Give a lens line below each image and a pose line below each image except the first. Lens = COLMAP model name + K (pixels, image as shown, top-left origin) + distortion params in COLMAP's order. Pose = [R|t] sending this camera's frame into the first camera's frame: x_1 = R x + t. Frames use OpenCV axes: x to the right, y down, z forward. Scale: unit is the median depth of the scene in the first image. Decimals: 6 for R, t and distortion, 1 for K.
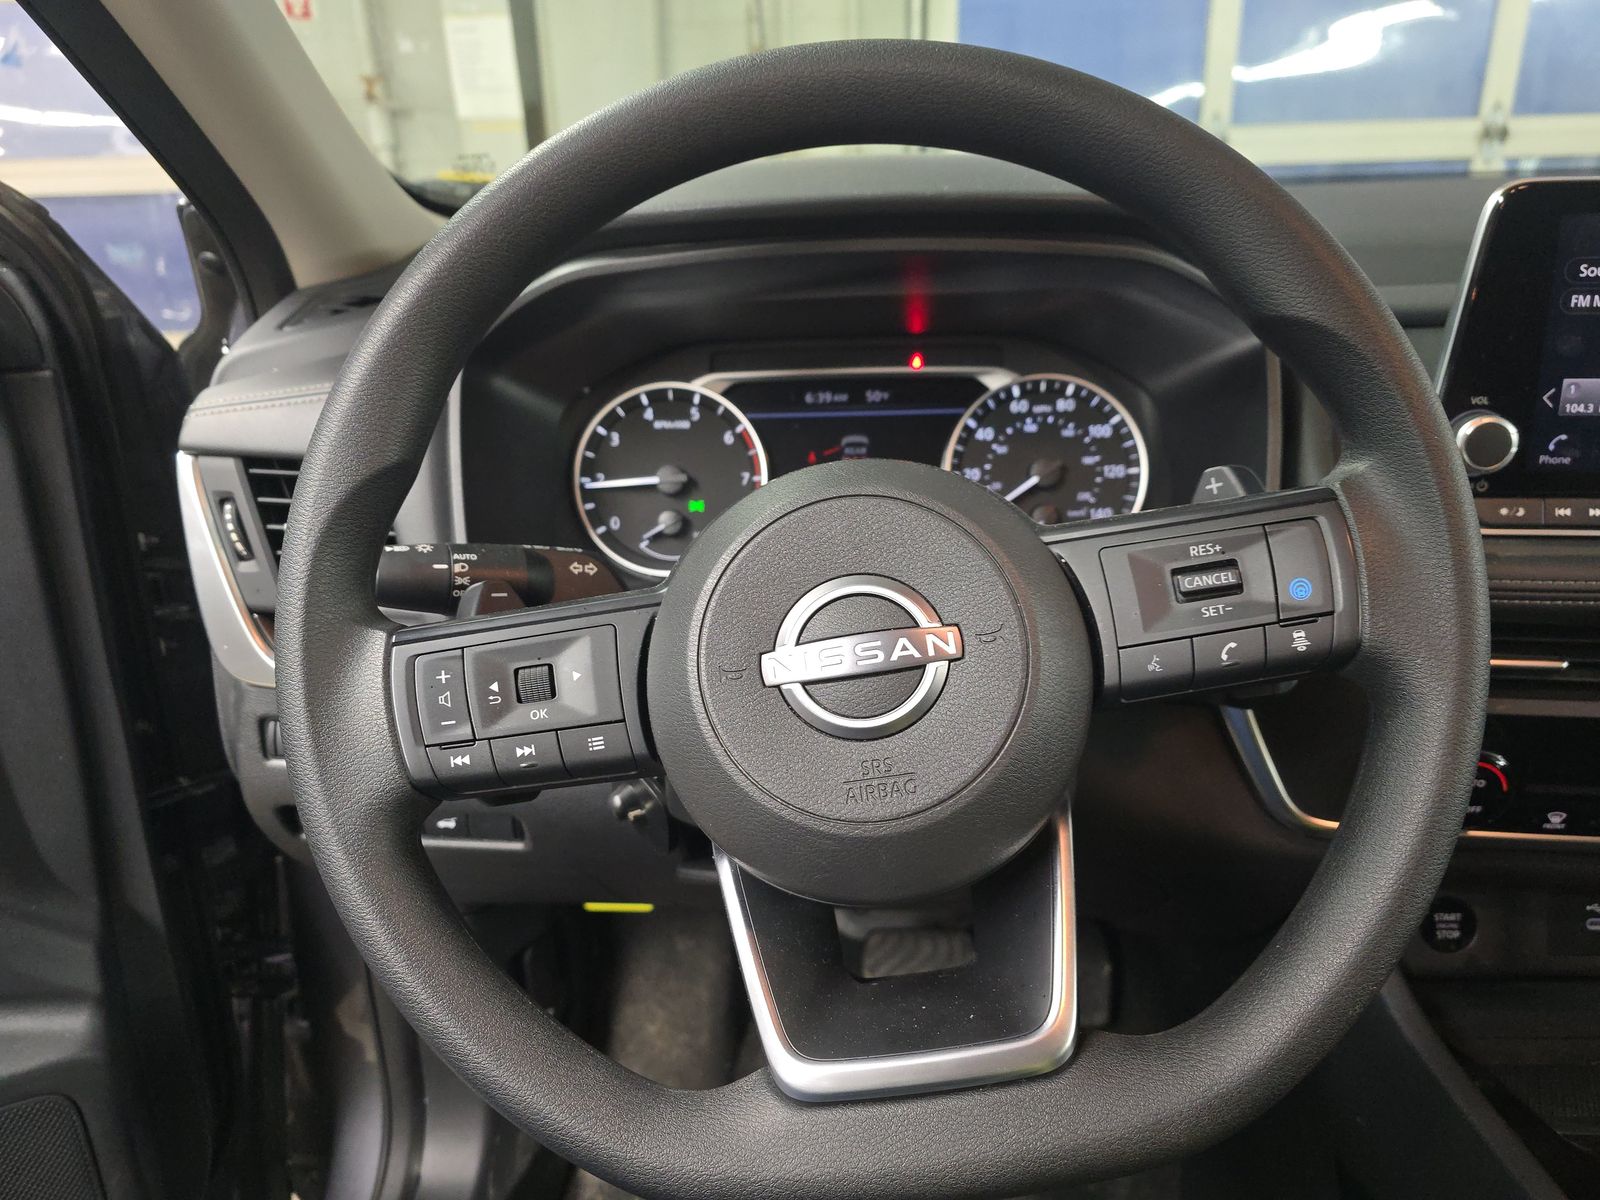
lens RADIAL K [[1096.7, 0, 792.4], [0, 1096.7, 597.5], [0, 0, 1]] dist [0.063743, -0.072877]
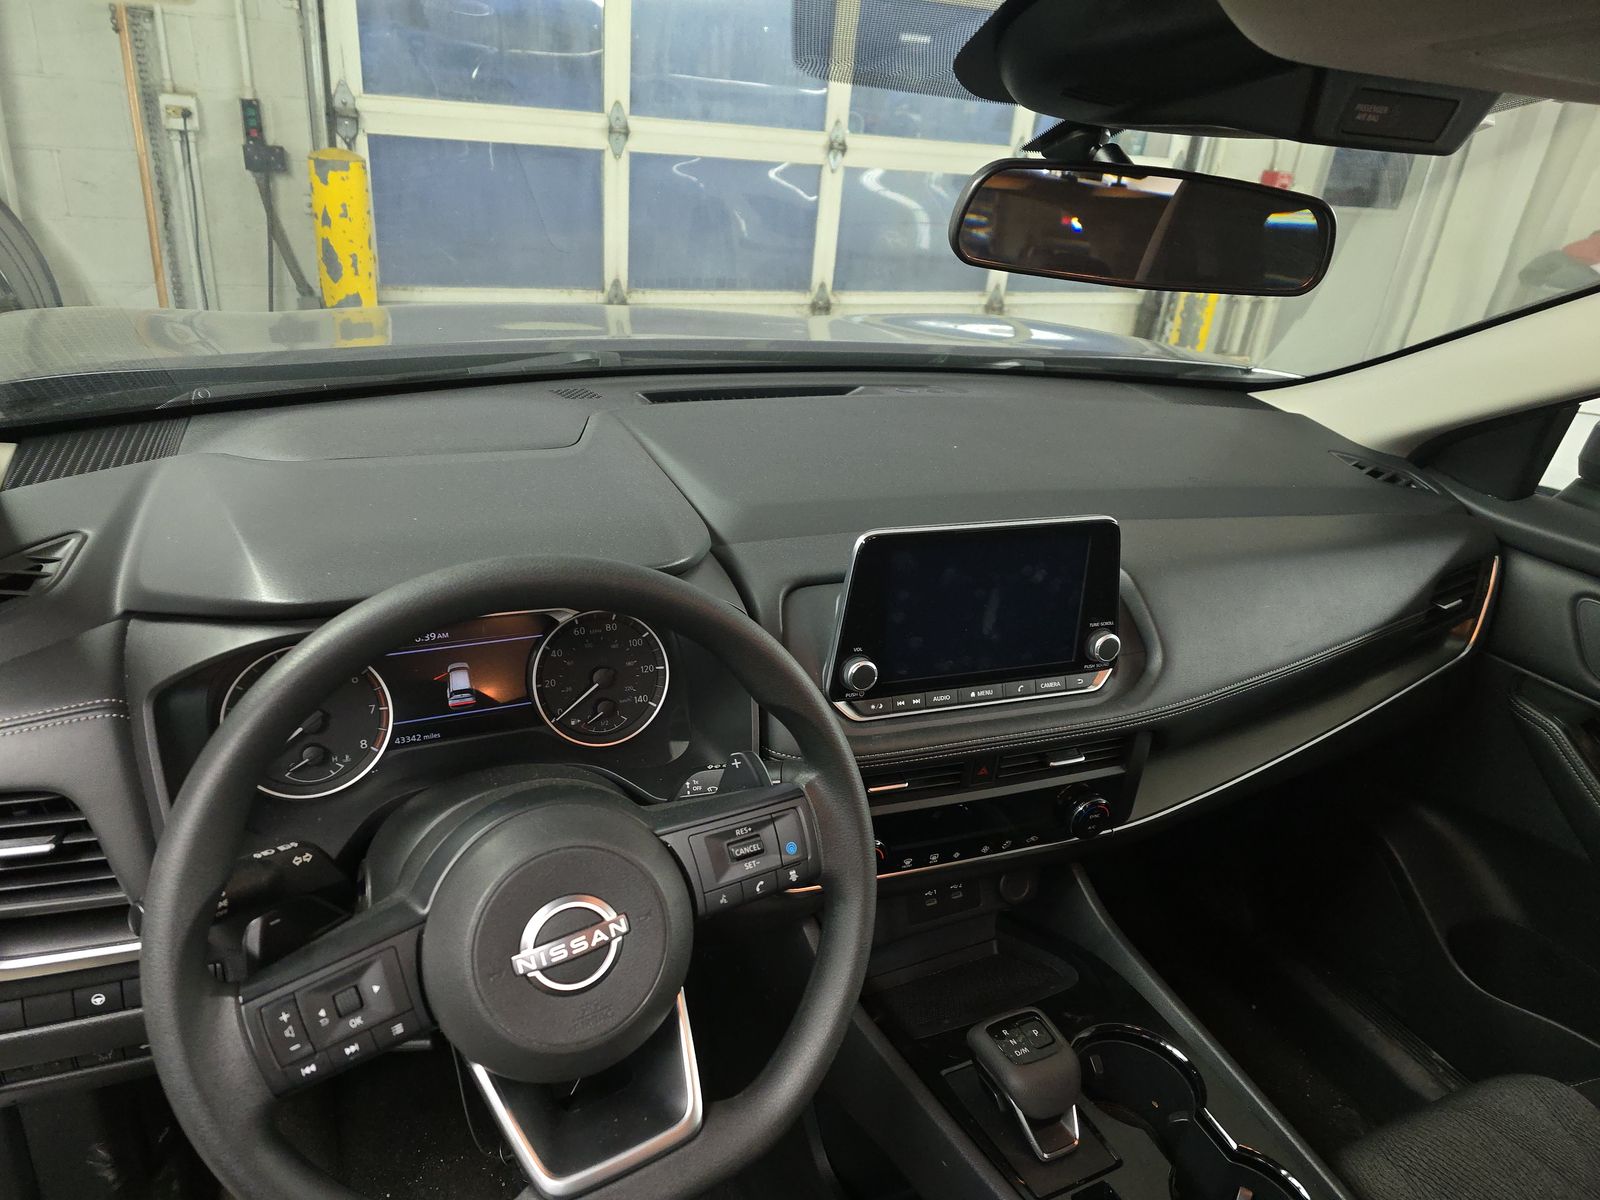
lens RADIAL K [[1096.7, 0, 792.4], [0, 1096.7, 597.5], [0, 0, 1]] dist [0.063743, -0.072877]
pose [[0.871760, -0.112087, 0.476939, -0.220714], [0.061917, 0.990878, 0.119696, -0.368842], [-0.486005, -0.074815, 0.870748, -0.345174]]
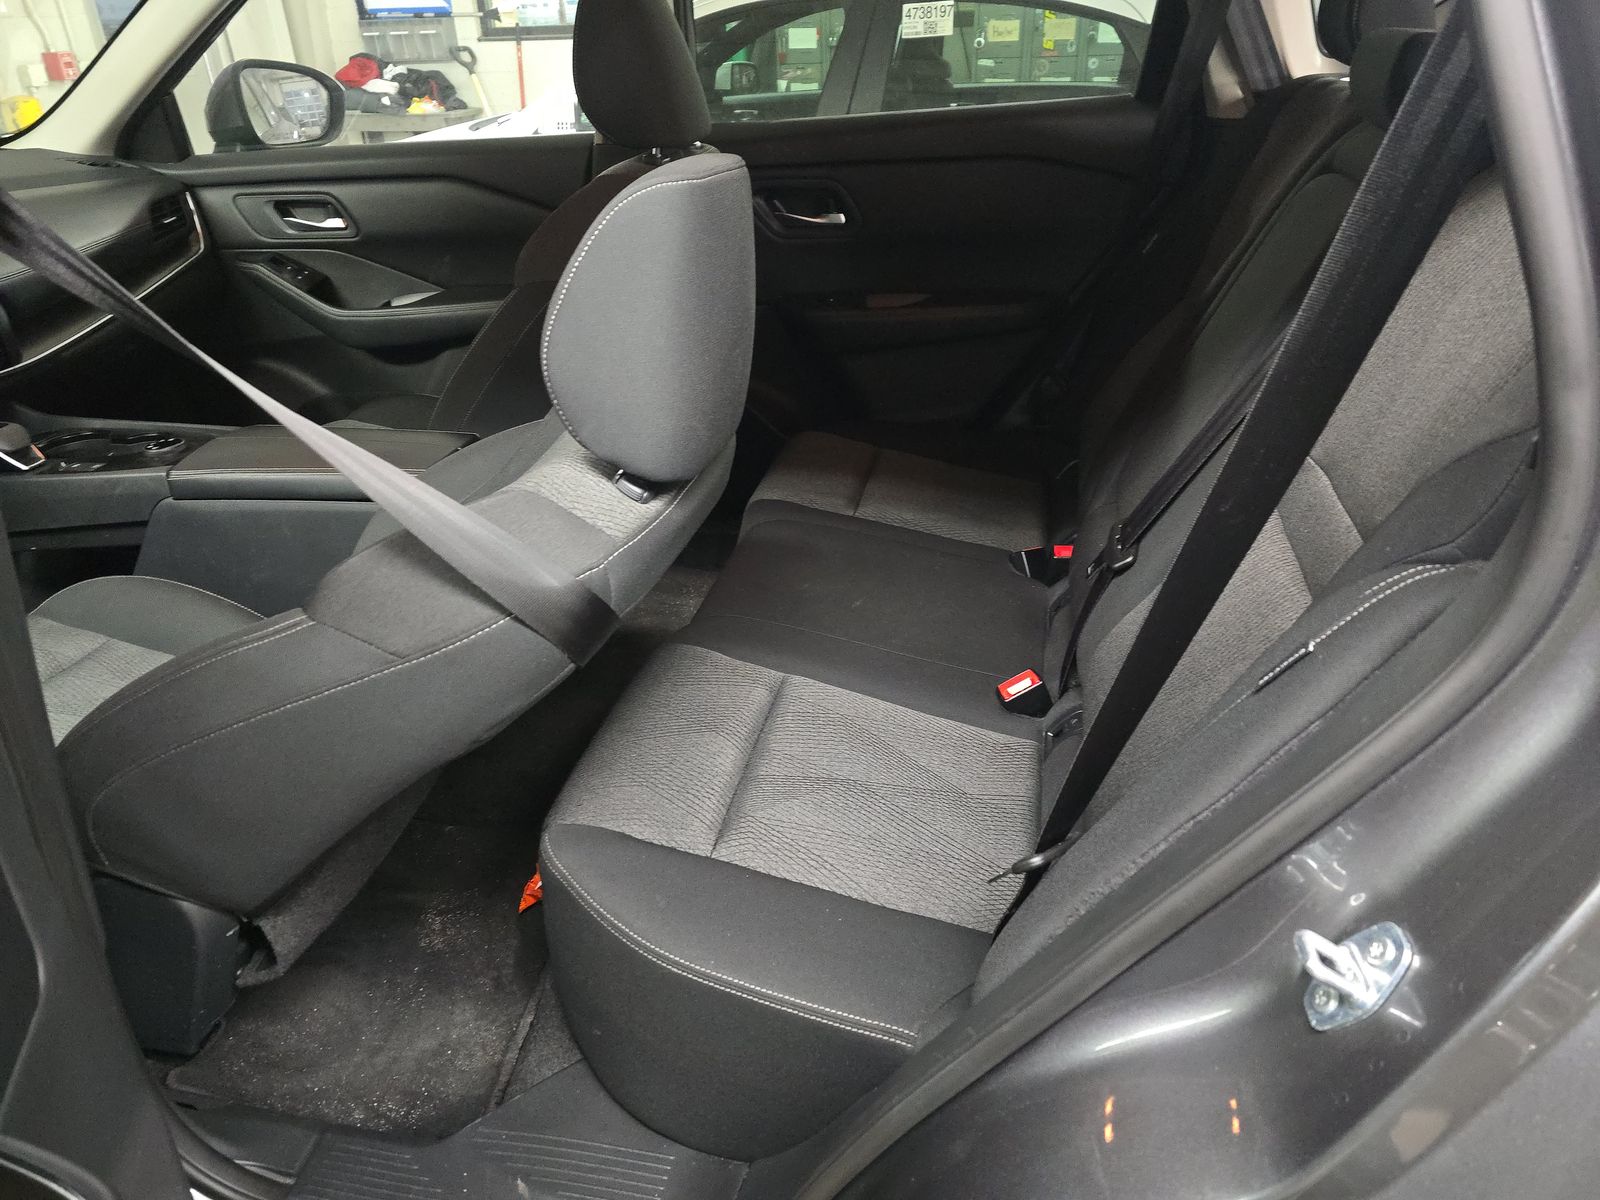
lens RADIAL K [[1096.7, 0, 792.4], [0, 1096.7, 597.5], [0, 0, 1]] dist [0.063743, -0.072877]
pose [[0.193798, -0.465592, 0.863519, -1.435748], [0.354334, 0.854009, 0.380942, 0.321417], [-0.914817, 0.232148, 0.330481, -1.857781]]
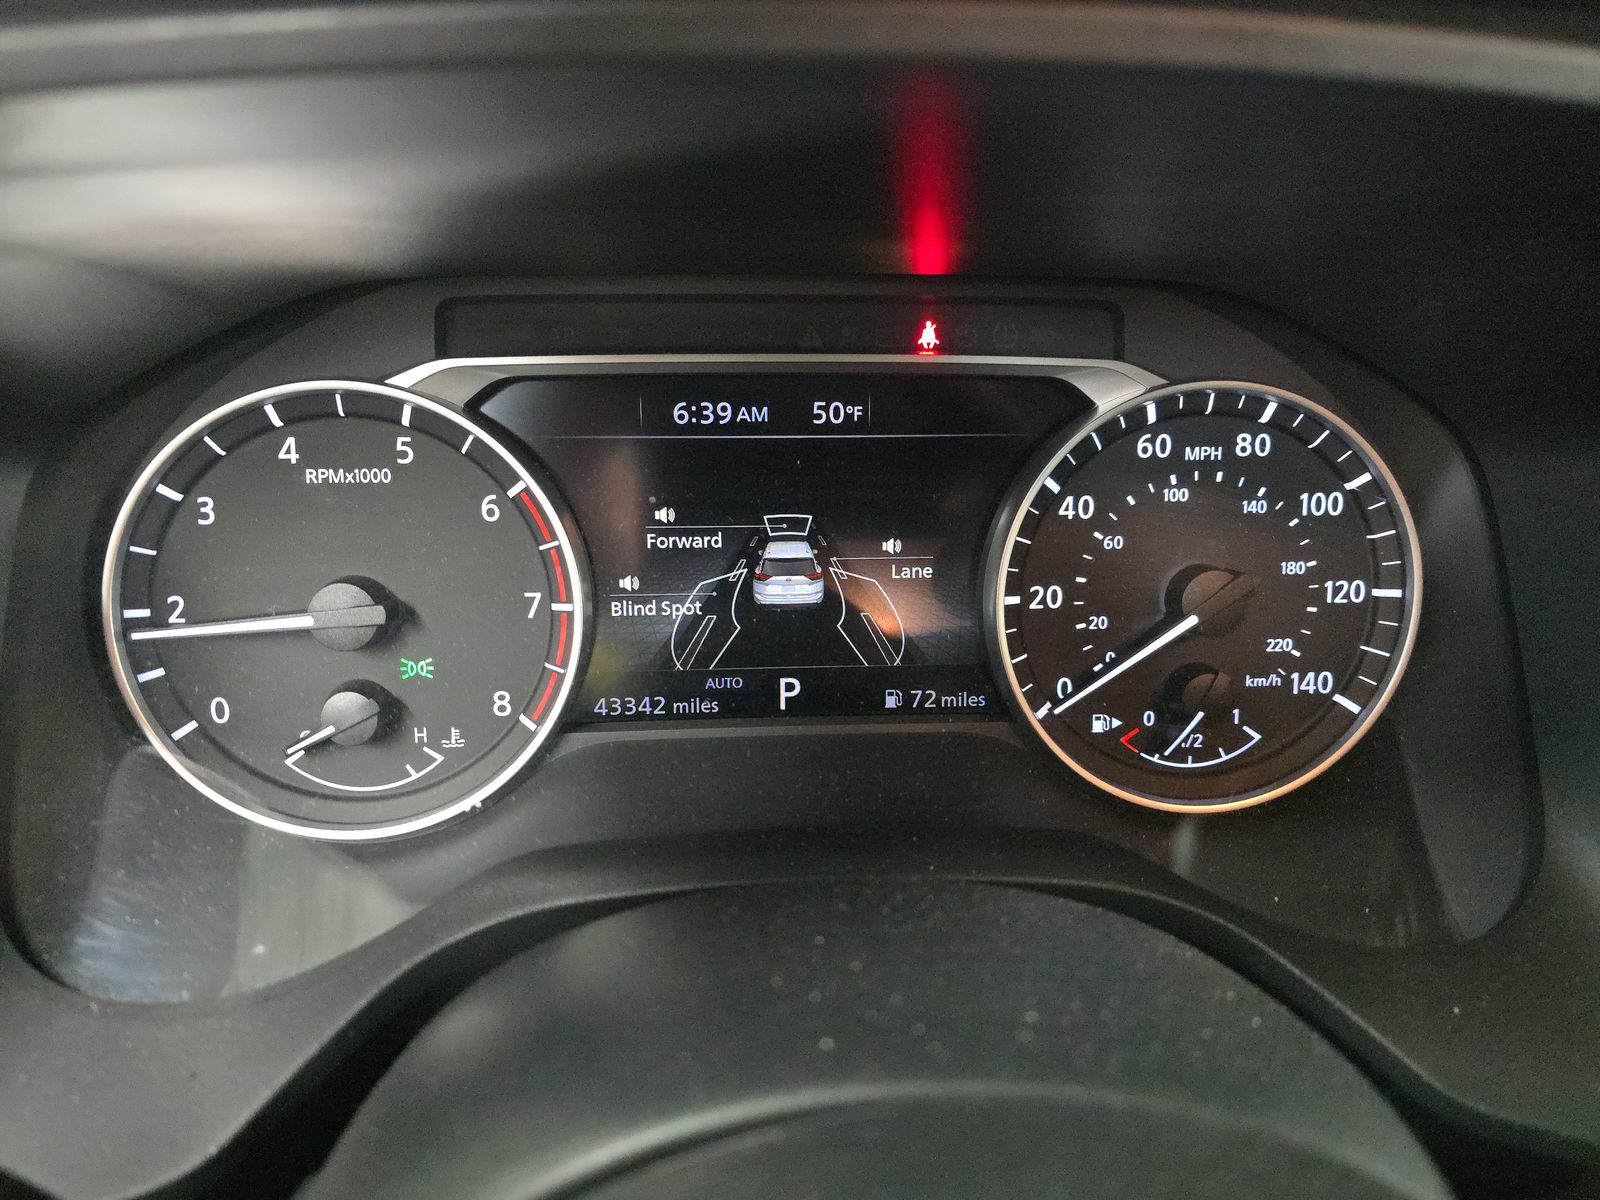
lens RADIAL K [[1076.4, 0, 759.4], [0, 1076.4, 598.9], [0, 0, 1]] dist [0.004576, 0.002290]
pose [[0.988054, -0.021544, 0.152592, -0.020184], [-0.000753, 0.989492, 0.144584, -0.176505], [-0.154104, -0.142972, 0.977656, 0.593646]]
